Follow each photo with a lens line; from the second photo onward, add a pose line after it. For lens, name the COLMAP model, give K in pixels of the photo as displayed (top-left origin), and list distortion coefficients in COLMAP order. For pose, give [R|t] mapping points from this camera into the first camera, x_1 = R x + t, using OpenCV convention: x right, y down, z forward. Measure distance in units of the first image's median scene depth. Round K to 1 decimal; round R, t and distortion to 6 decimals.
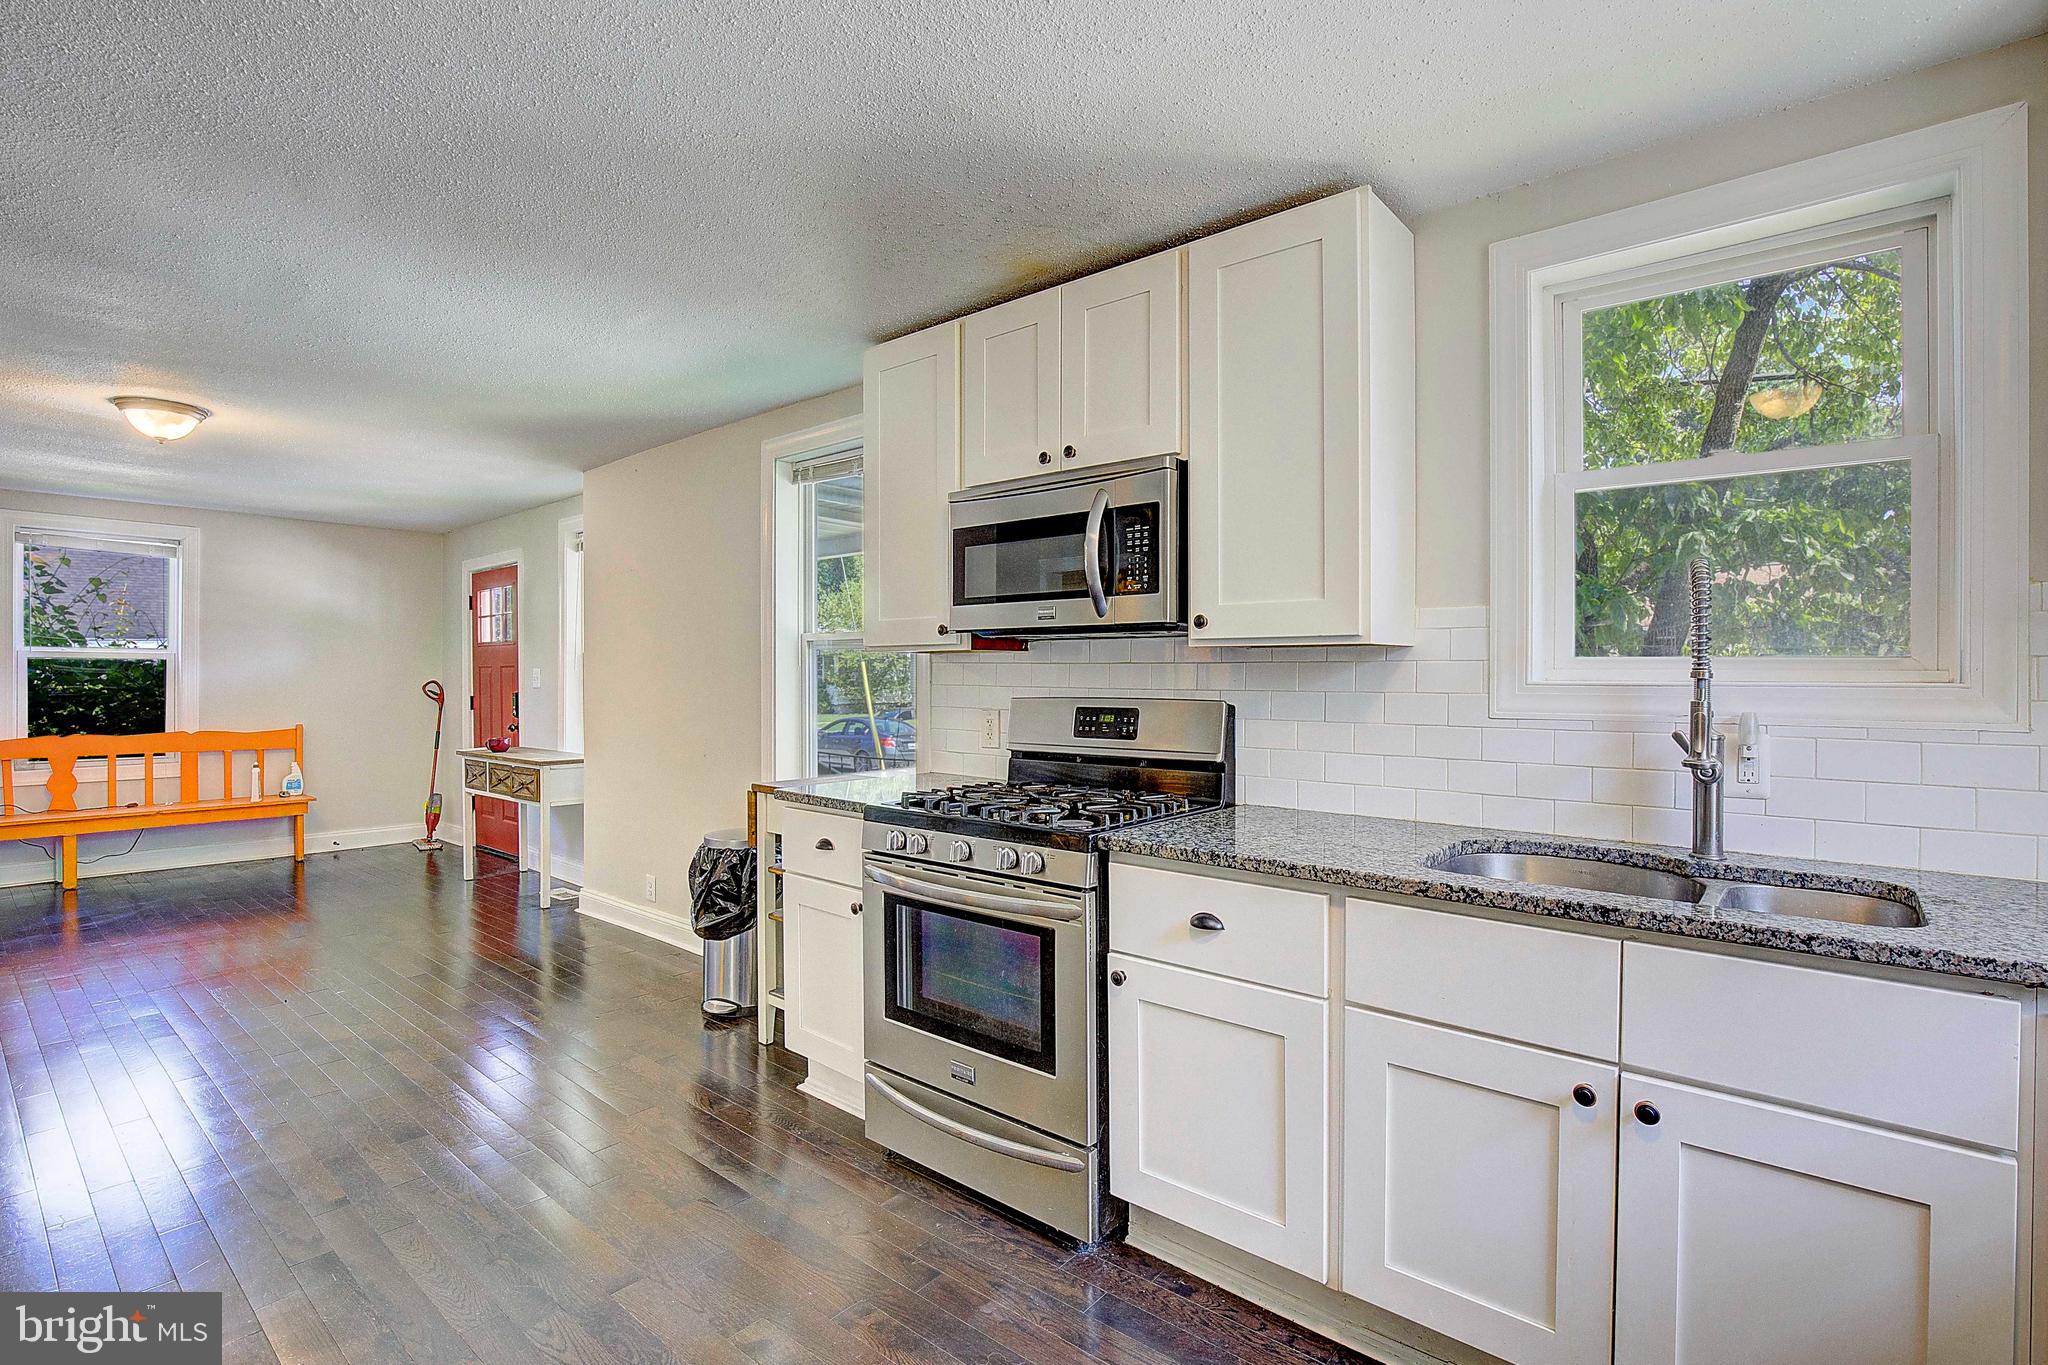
lens RADIAL K [[988.8, 0, 1057.9], [0, 988.8, 679.5], [0, 0, 1]] dist [-0.011064, -0.000056]
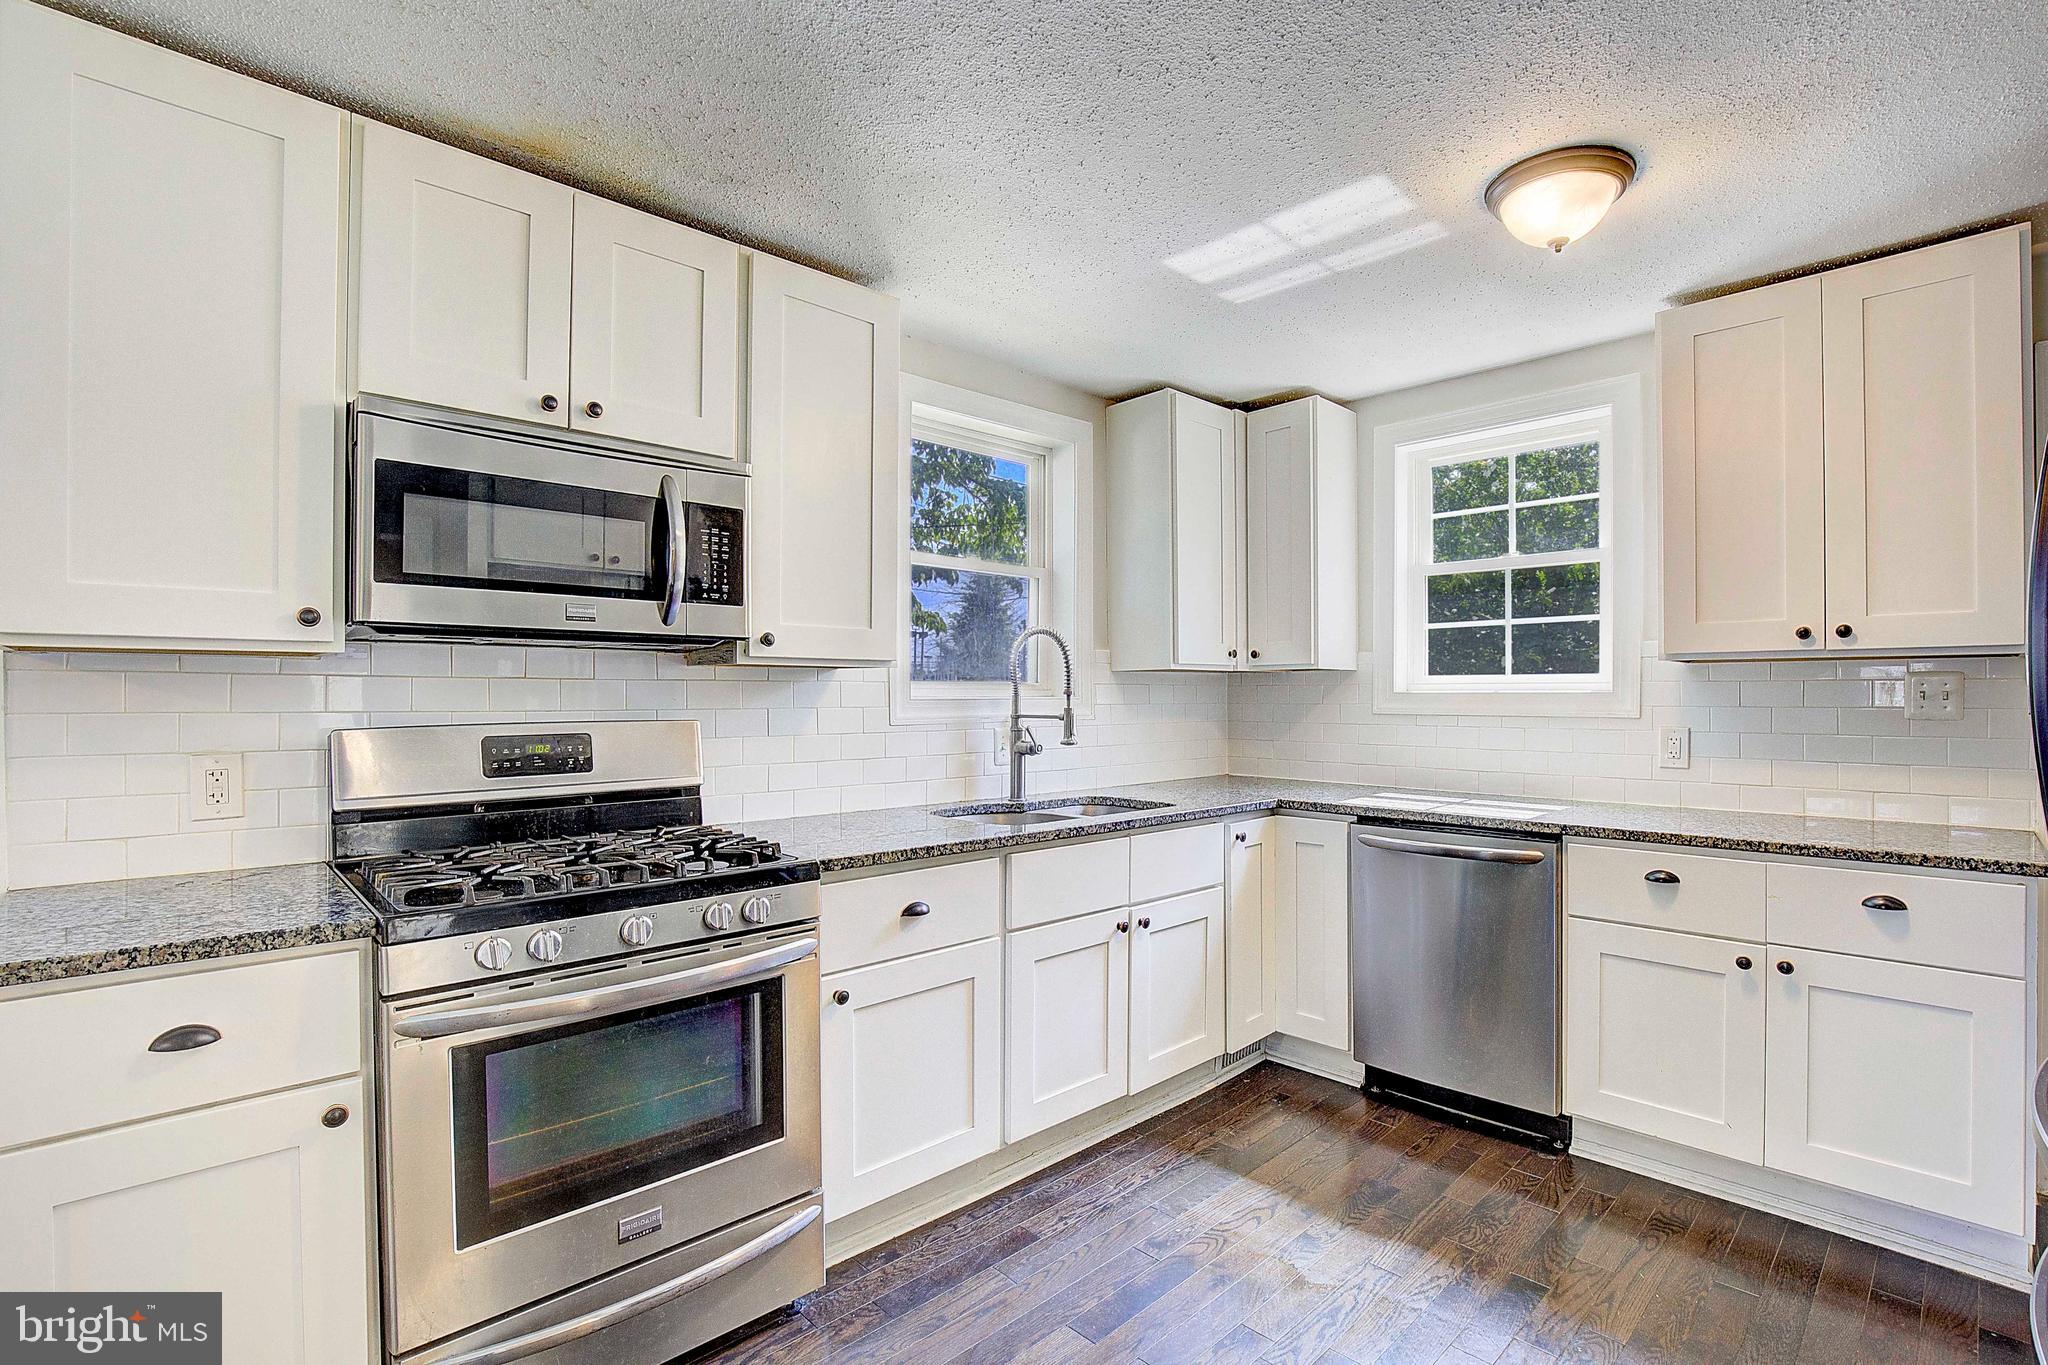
lens RADIAL K [[962.7, 0, 1032.3], [0, 962.7, 696.2], [0, 0, 1]] dist [-0.019118, 0.000214]
pose [[0.106120, -0.001544, 0.994352, -0.332682], [0.007126, 0.999974, 0.000792, -0.000081], [-0.994328, 0.007002, 0.106128, 0.266316]]
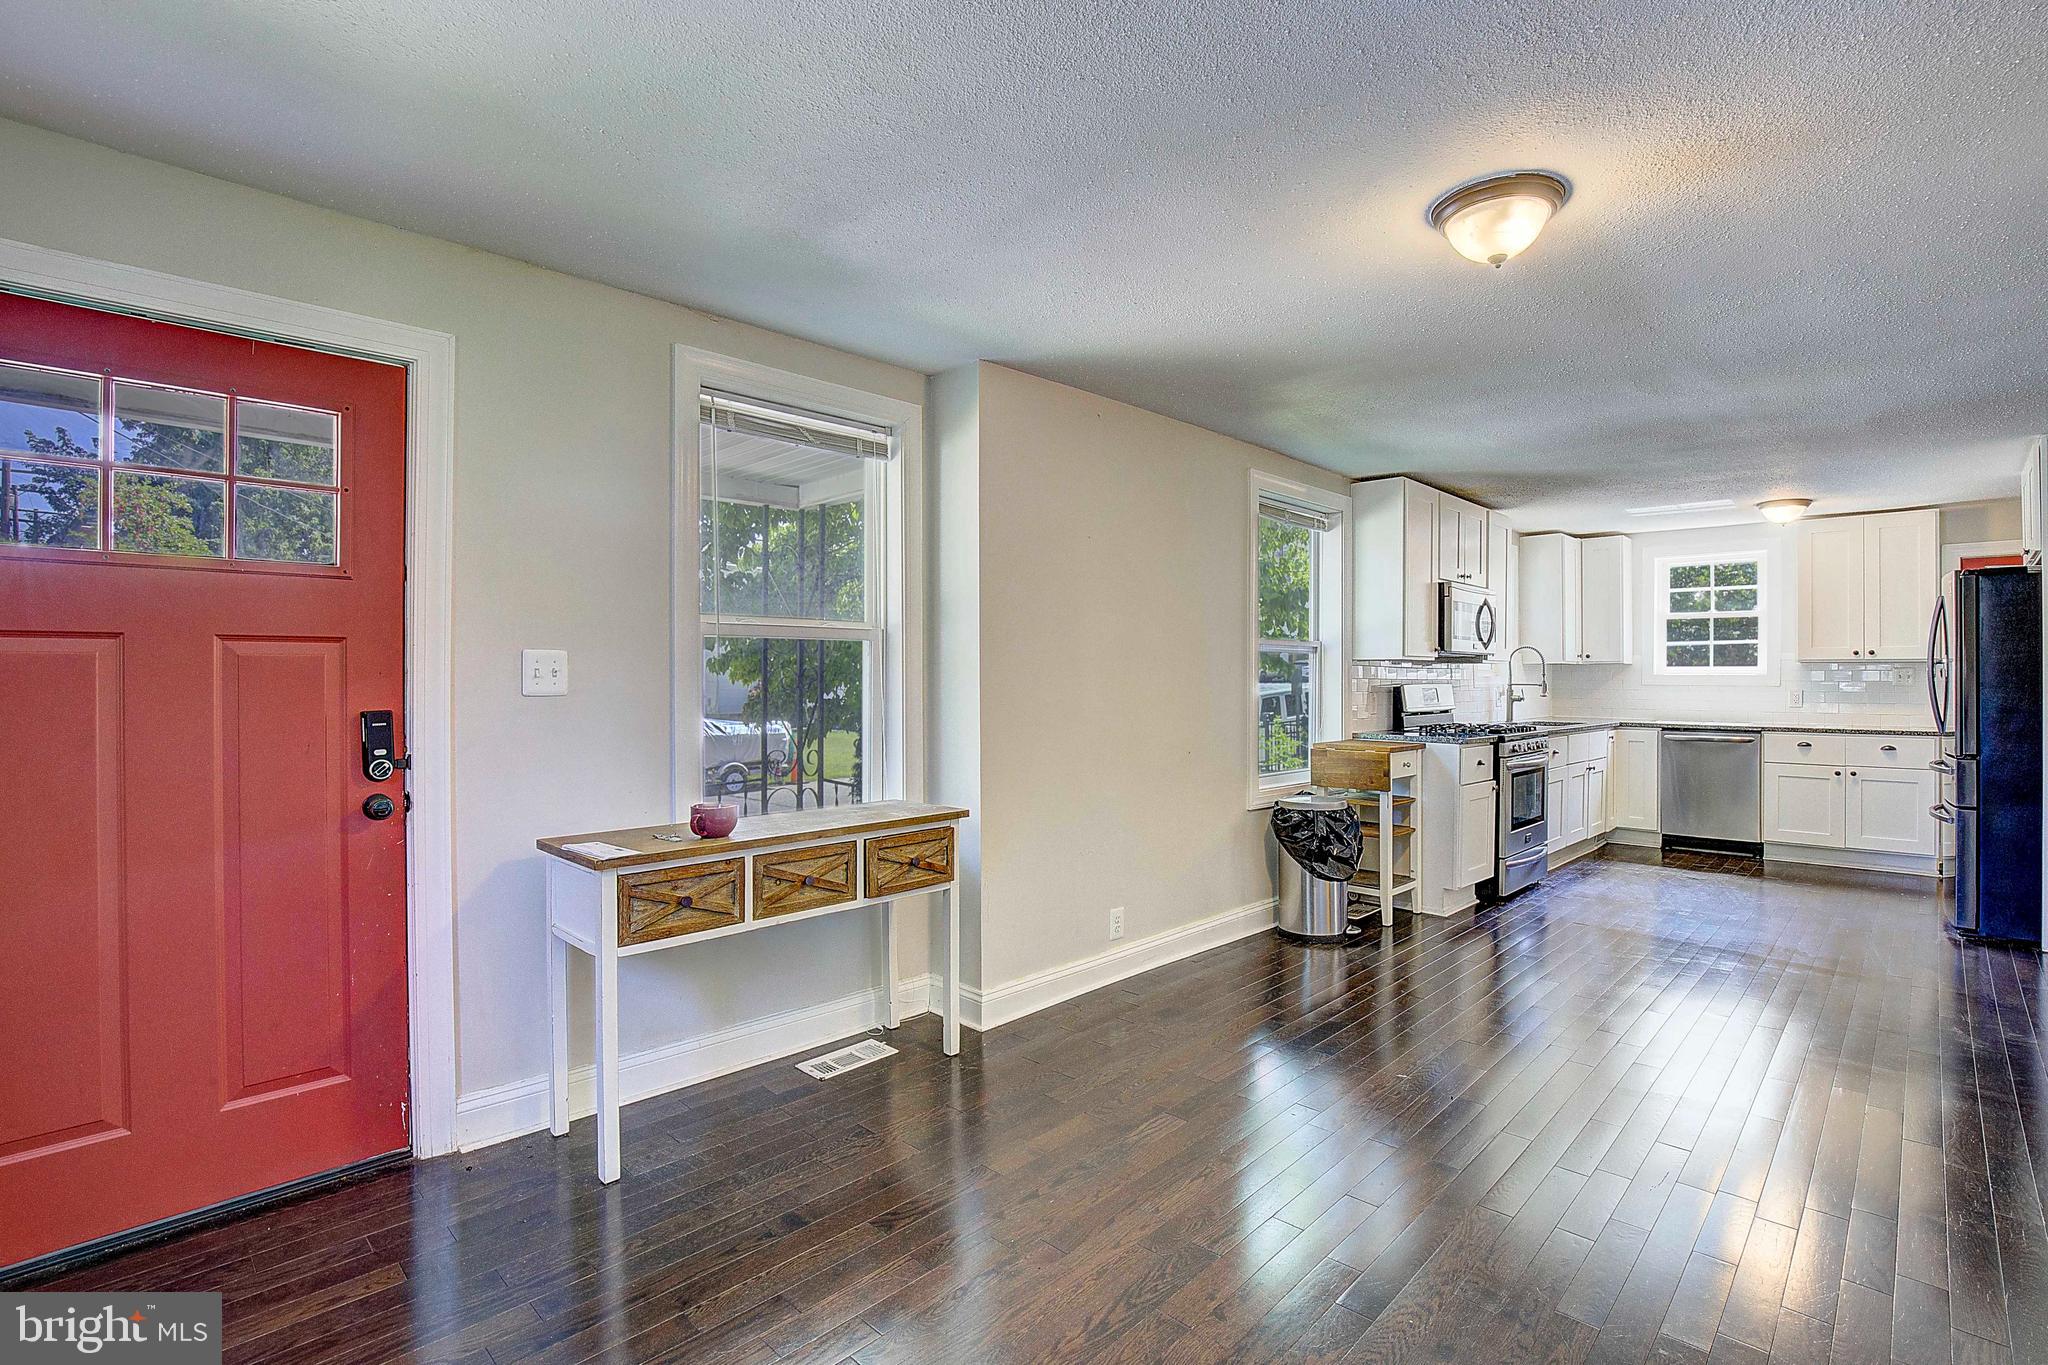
lens RADIAL K [[941.5, 0, 1089.7], [0, 941.5, 679.6], [0, 0, 1]] dist [-0.002688, -0.000146]
pose [[0.039932, -0.003560, 0.999196, -1.030578], [0.002039, 0.999992, 0.003481, 0.000420], [-0.999200, 0.001898, 0.039939, 0.838267]]
